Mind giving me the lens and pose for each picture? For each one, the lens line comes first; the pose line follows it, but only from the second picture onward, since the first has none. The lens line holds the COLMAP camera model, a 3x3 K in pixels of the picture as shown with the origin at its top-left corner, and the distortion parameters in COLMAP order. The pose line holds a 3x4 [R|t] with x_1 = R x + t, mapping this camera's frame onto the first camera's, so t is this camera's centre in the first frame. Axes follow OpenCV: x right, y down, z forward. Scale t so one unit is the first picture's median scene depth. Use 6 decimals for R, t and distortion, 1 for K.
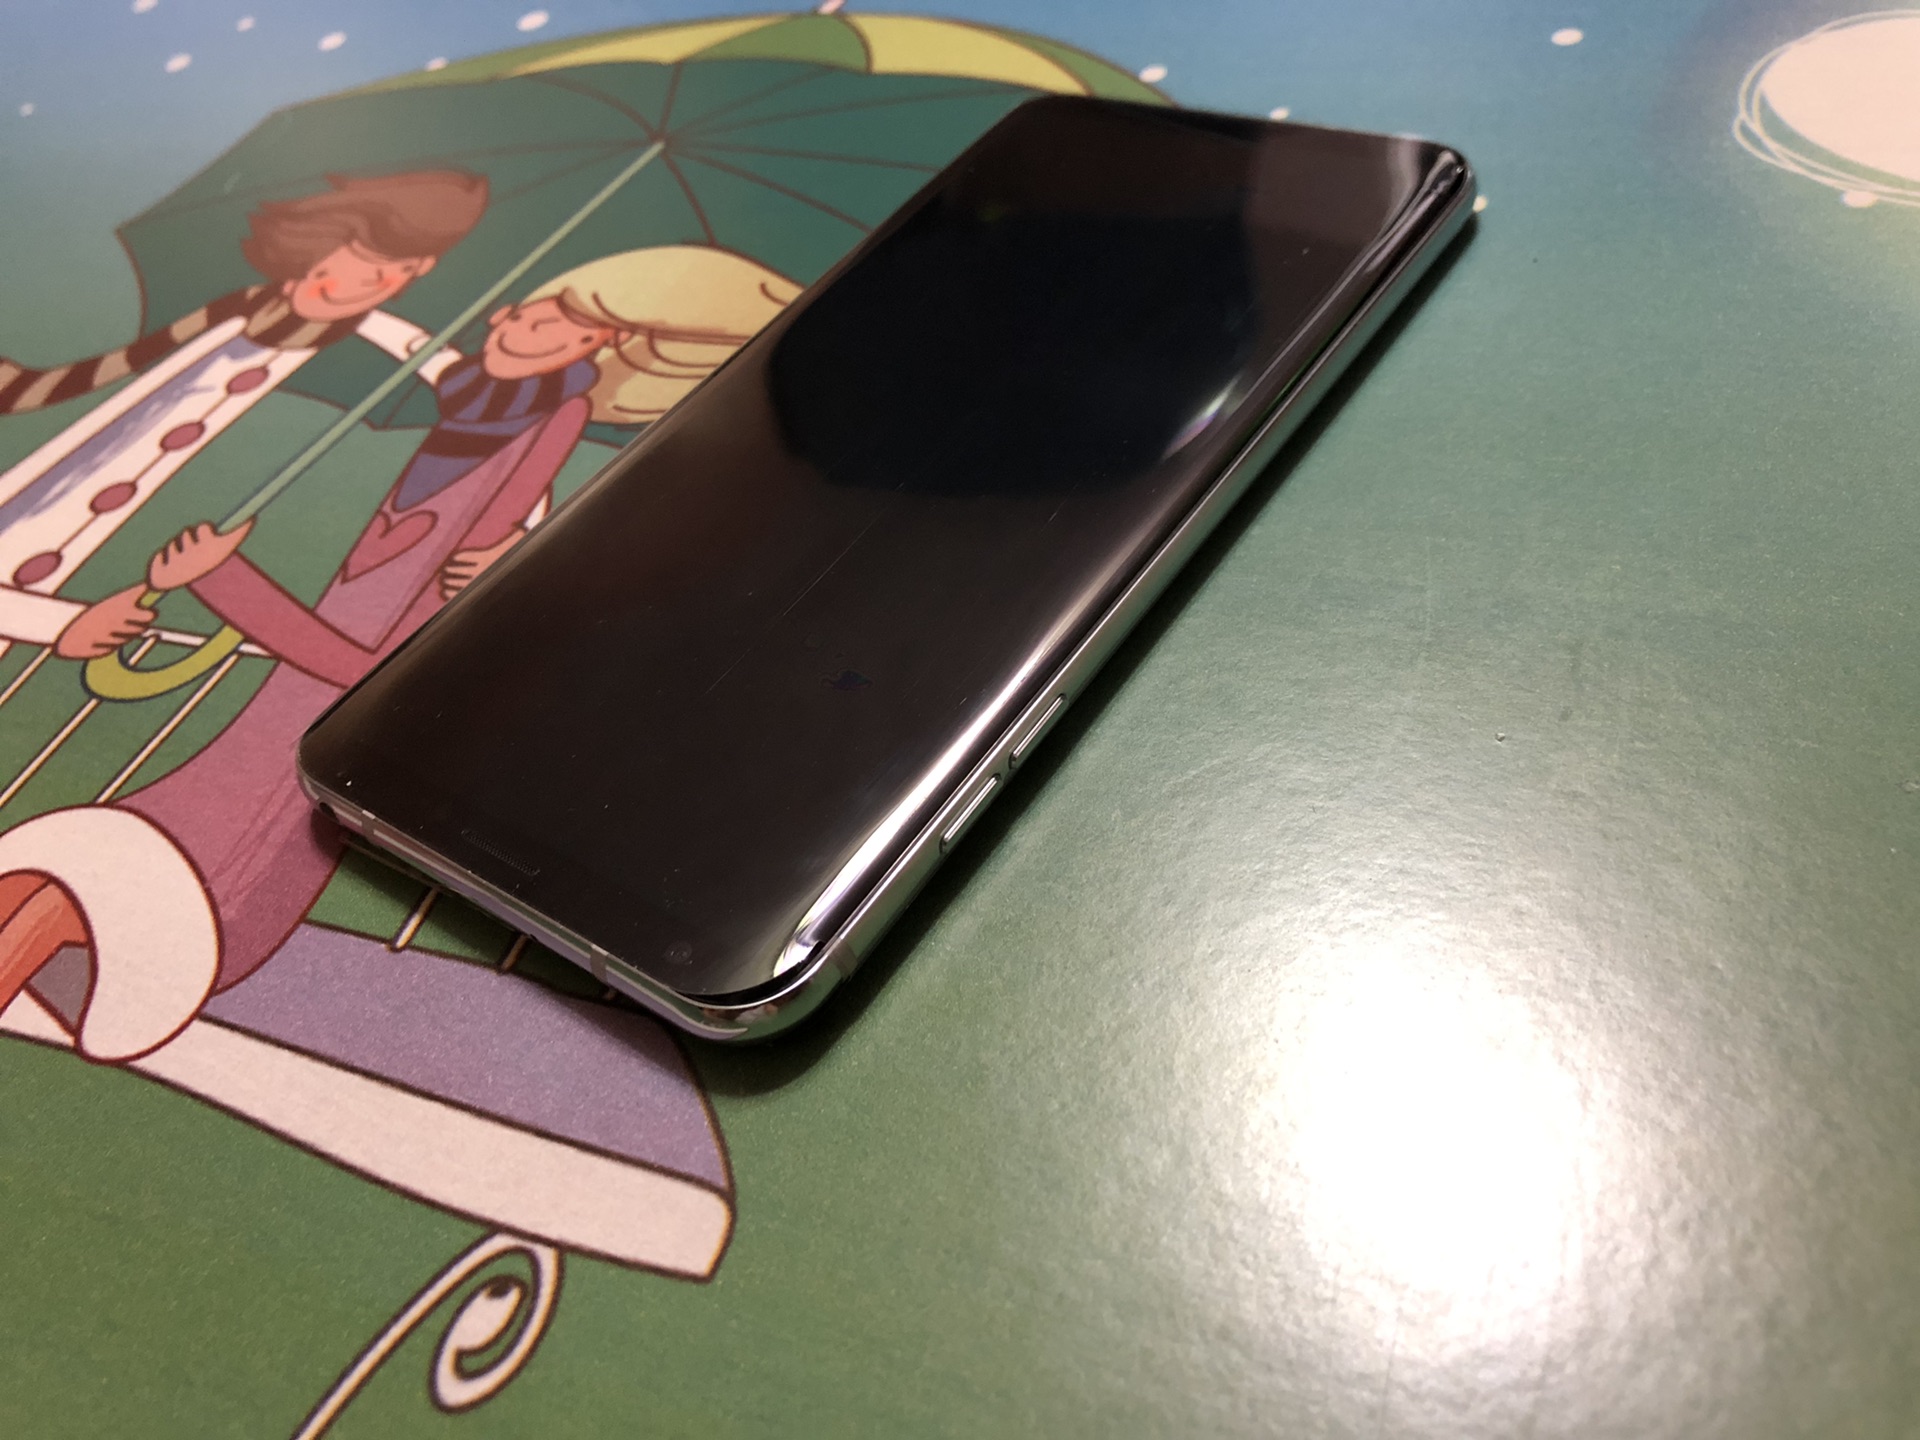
lens RADIAL K [[1619.8, 0, 976.2], [0, 1619.8, 718.5], [0, 0, 1]] dist [-0.013643, 0.007778]
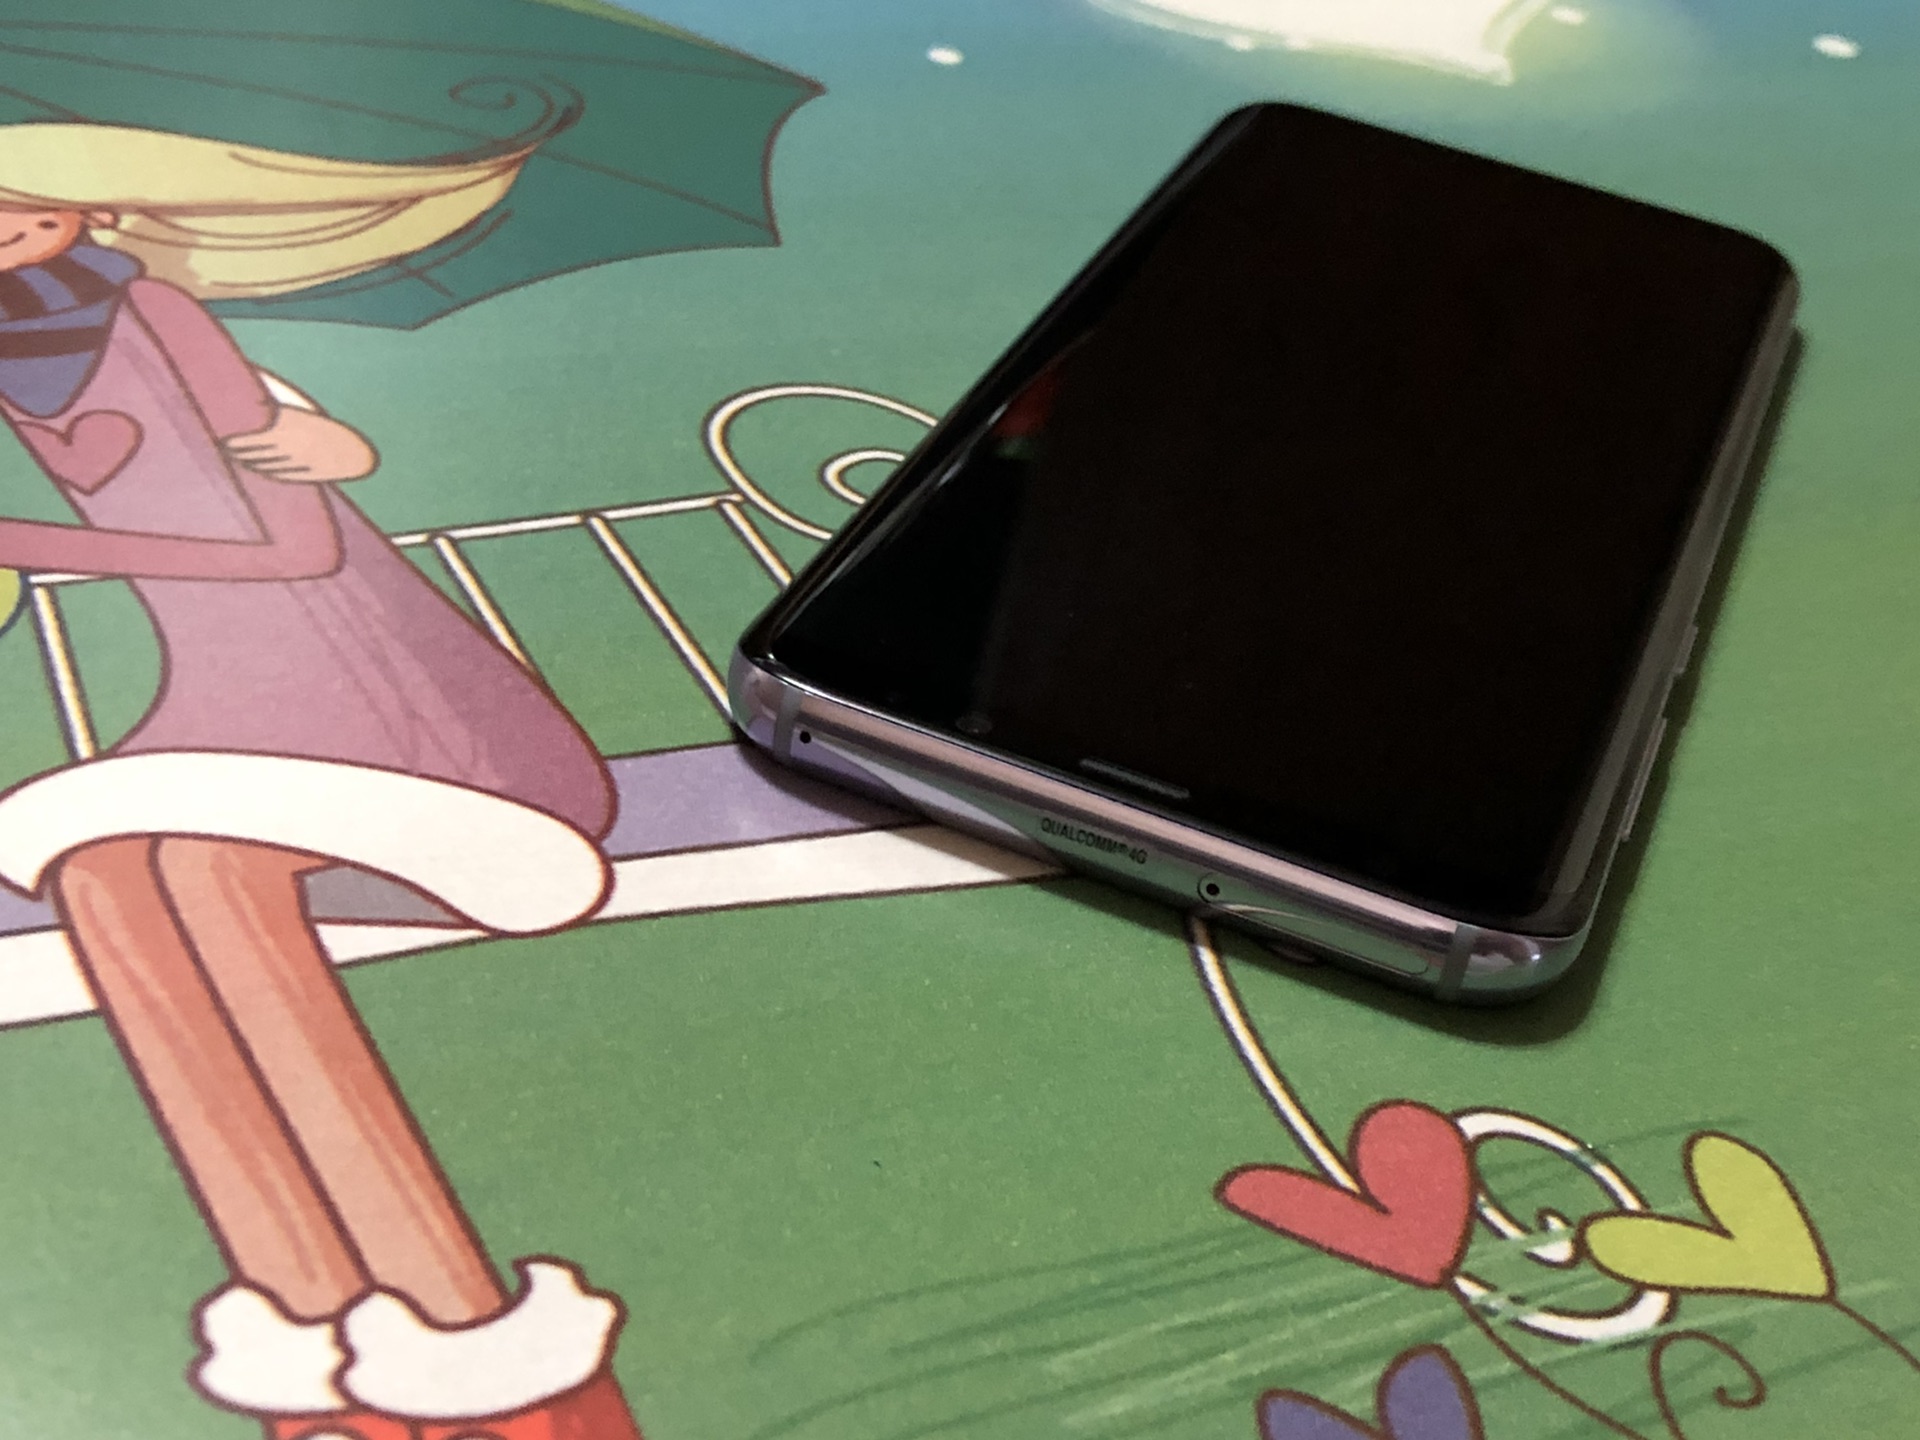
lens RADIAL K [[2935.6, 0, 954.4], [0, 2935.6, 718.1], [0, 0, 1]] dist [0.025090, 0.000000]
pose [[0.627002, -0.129589, 0.768163, -1.361455], [0.320459, 0.941678, -0.102709, 0.299286], [-0.710052, 0.310564, 0.631962, -0.007453]]
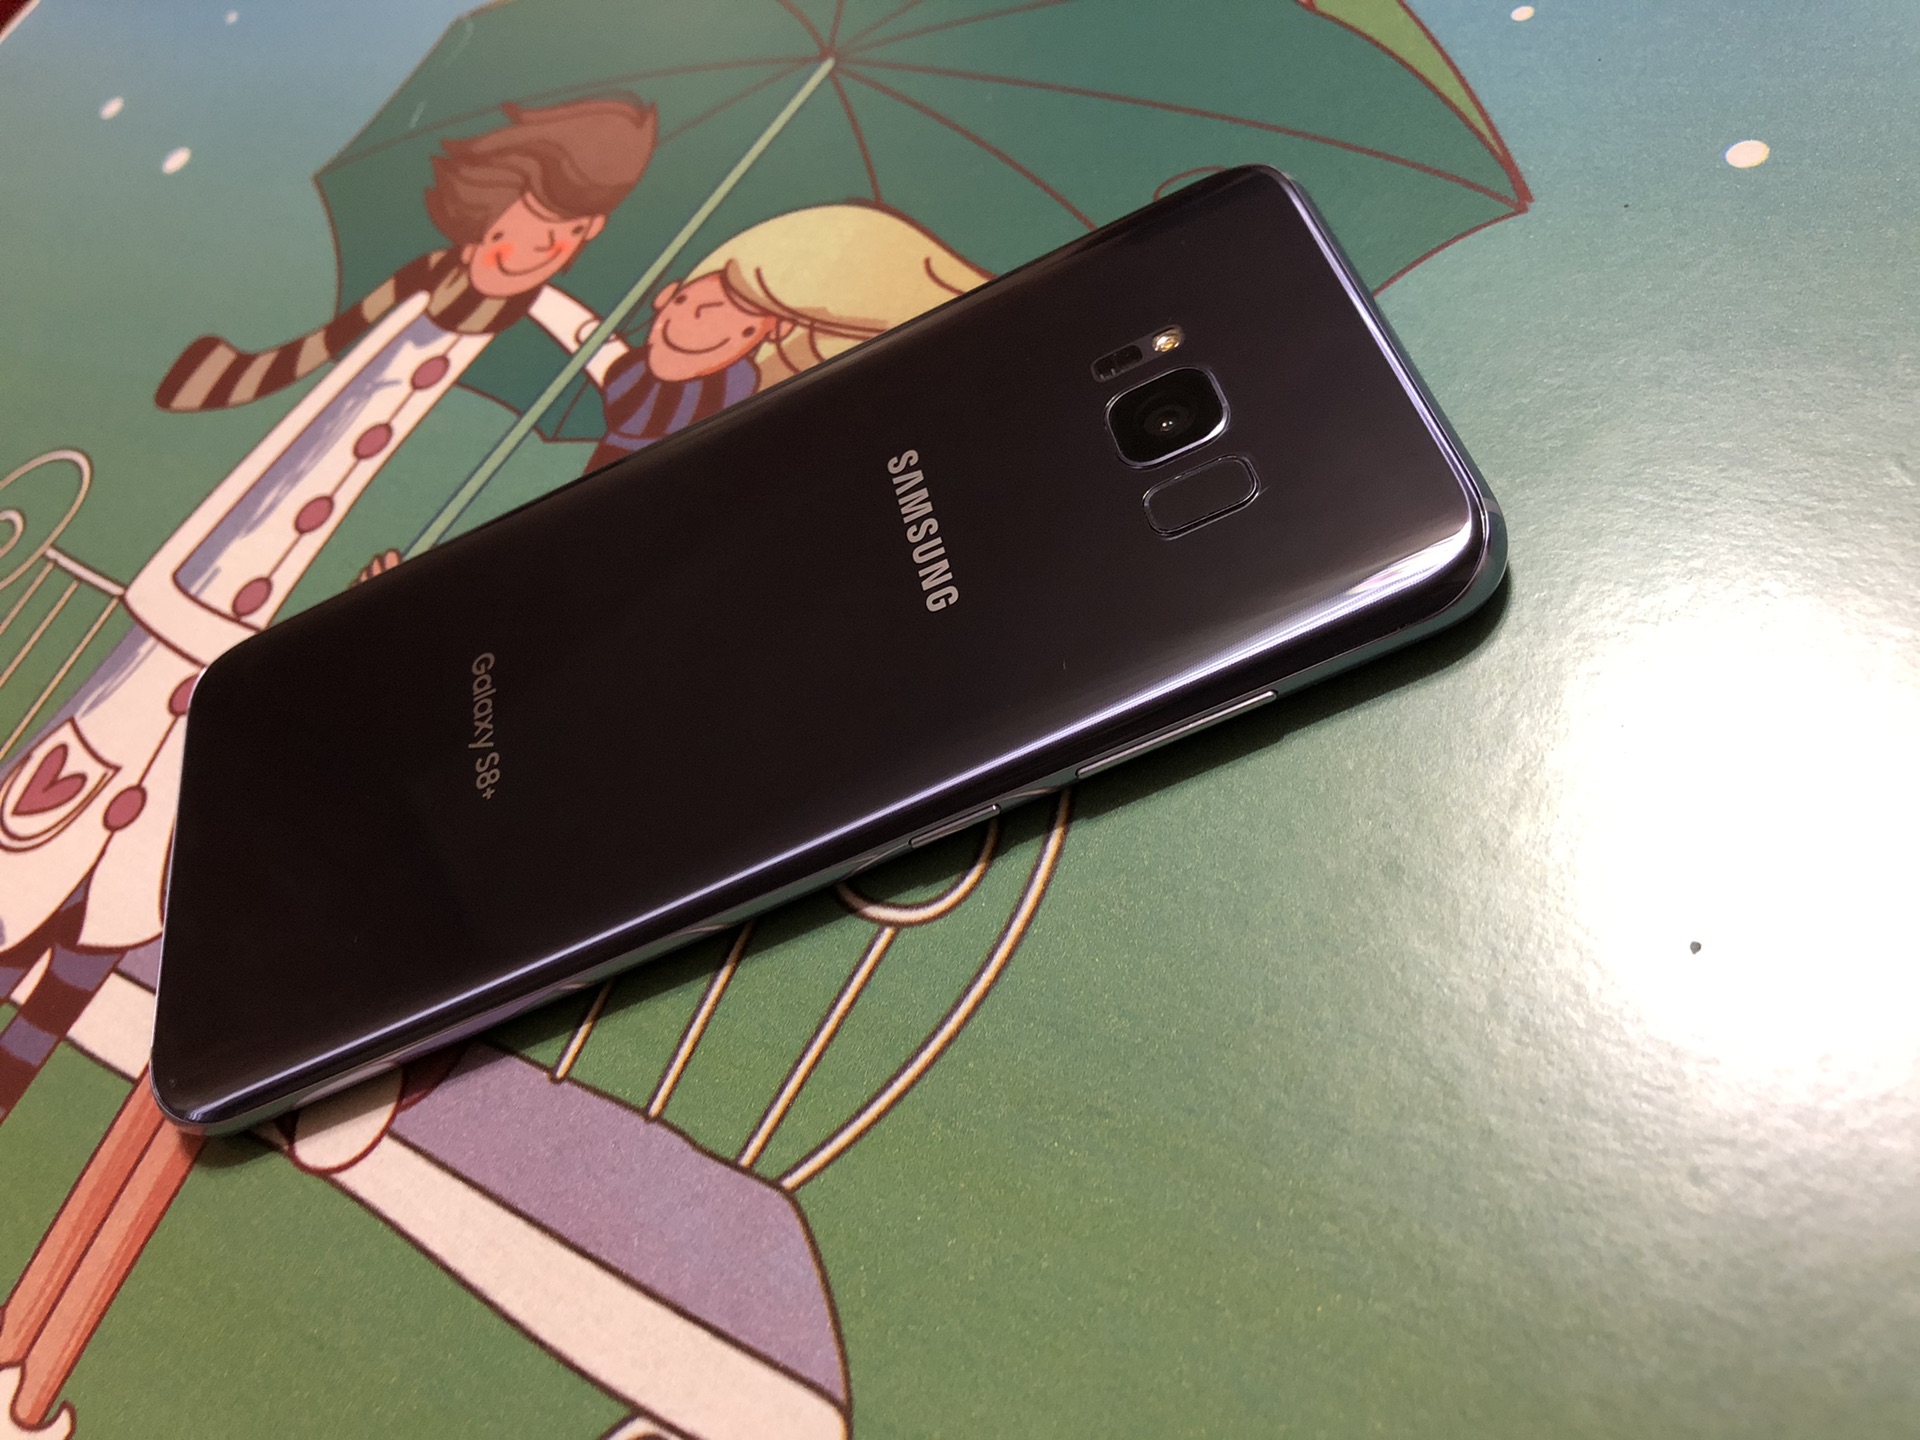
lens RADIAL K [[1619.8, 0, 969.8], [0, 1619.8, 732.5], [0, 0, 1]] dist [-0.013643, 0.007778]
pose [[0.980476, -0.000999, -0.196638, 0.097820], [0.039982, 0.980112, 0.194377, -0.251595], [0.192533, -0.198443, 0.961016, 0.099157]]
